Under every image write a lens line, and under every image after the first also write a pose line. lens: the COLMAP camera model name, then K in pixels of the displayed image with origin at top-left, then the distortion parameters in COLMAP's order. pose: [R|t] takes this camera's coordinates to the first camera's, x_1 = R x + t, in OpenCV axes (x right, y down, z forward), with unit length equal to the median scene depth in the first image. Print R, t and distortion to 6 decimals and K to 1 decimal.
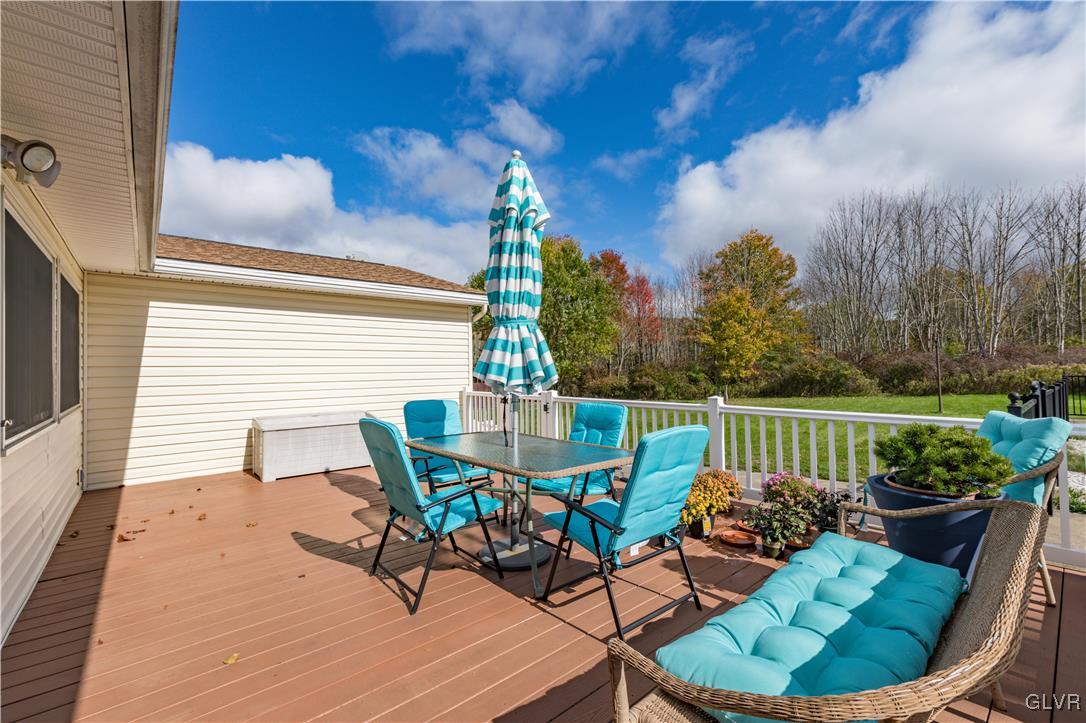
lens RADIAL K [[471.0, 0, 540.1], [0, 471.0, 362.3], [0, 0, 1]] dist [-0.000416, -0.000064]
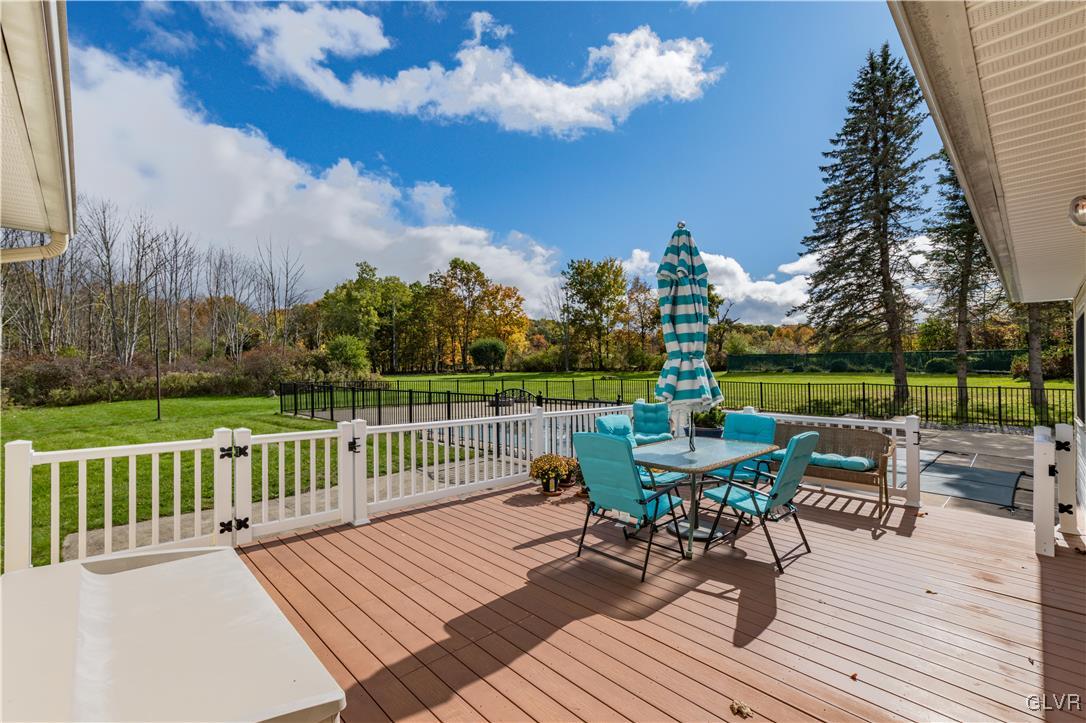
lens RADIAL K [[471.0, 0, 538.9], [0, 471.0, 365.6], [0, 0, 1]] dist [-0.000416, -0.000064]
pose [[-0.057808, 0.020848, 0.998110, -0.147186], [-0.016825, 0.999620, -0.021854, -0.001420], [-0.998186, -0.018056, -0.057436, 0.166406]]
